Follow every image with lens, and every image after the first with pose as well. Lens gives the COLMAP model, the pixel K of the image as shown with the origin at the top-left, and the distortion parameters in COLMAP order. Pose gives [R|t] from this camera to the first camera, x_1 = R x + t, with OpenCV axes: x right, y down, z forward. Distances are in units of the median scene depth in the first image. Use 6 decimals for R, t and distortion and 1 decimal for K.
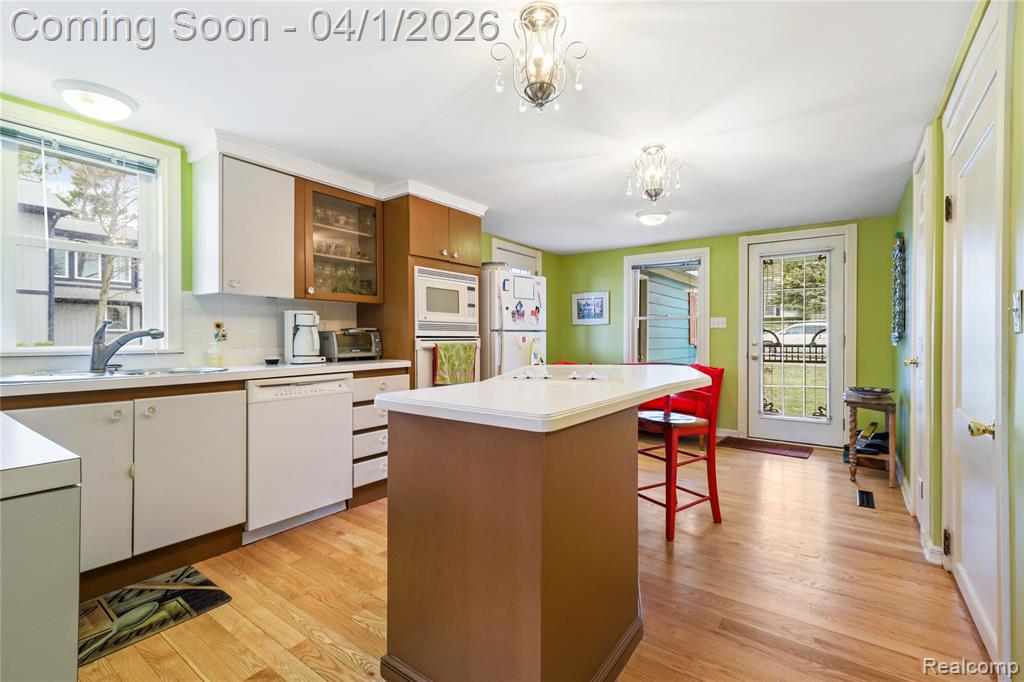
lens RADIAL K [[465.3, 0, 509.7], [0, 465.3, 339.7], [0, 0, 1]] dist [0.003265, 0.000741]
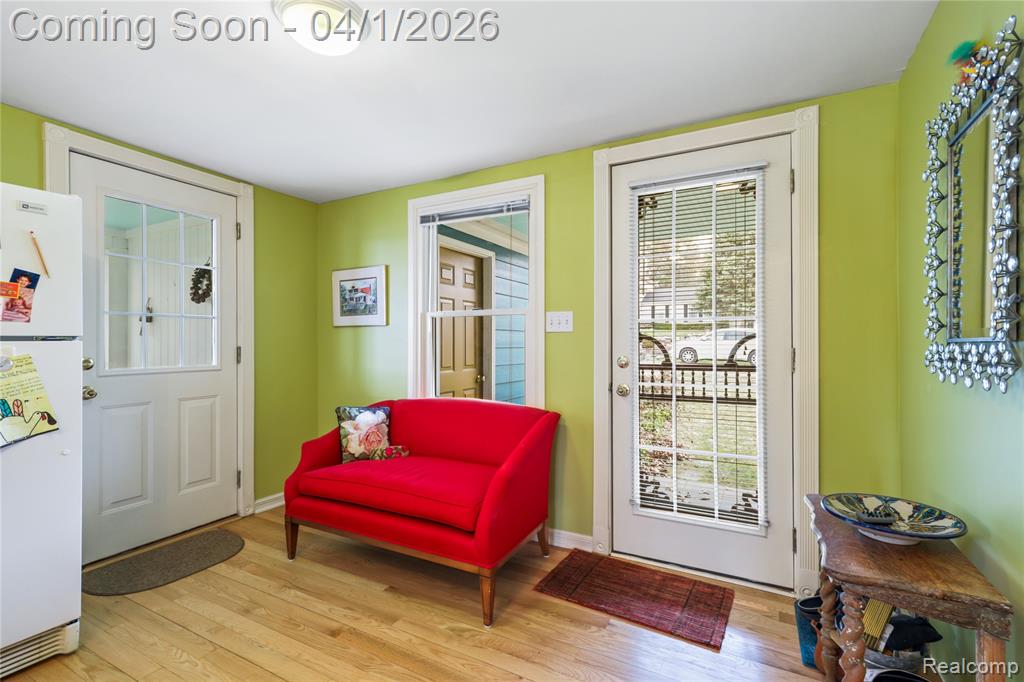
lens RADIAL K [[465.3, 0, 513.7], [0, 465.3, 342.2], [0, 0, 1]] dist [0.003265, 0.000741]
pose [[0.992917, 0.000963, 0.118805, 0.345900], [0.000263, 0.999947, -0.010299, -0.009051], [-0.118808, 0.010257, 0.992864, 0.511965]]
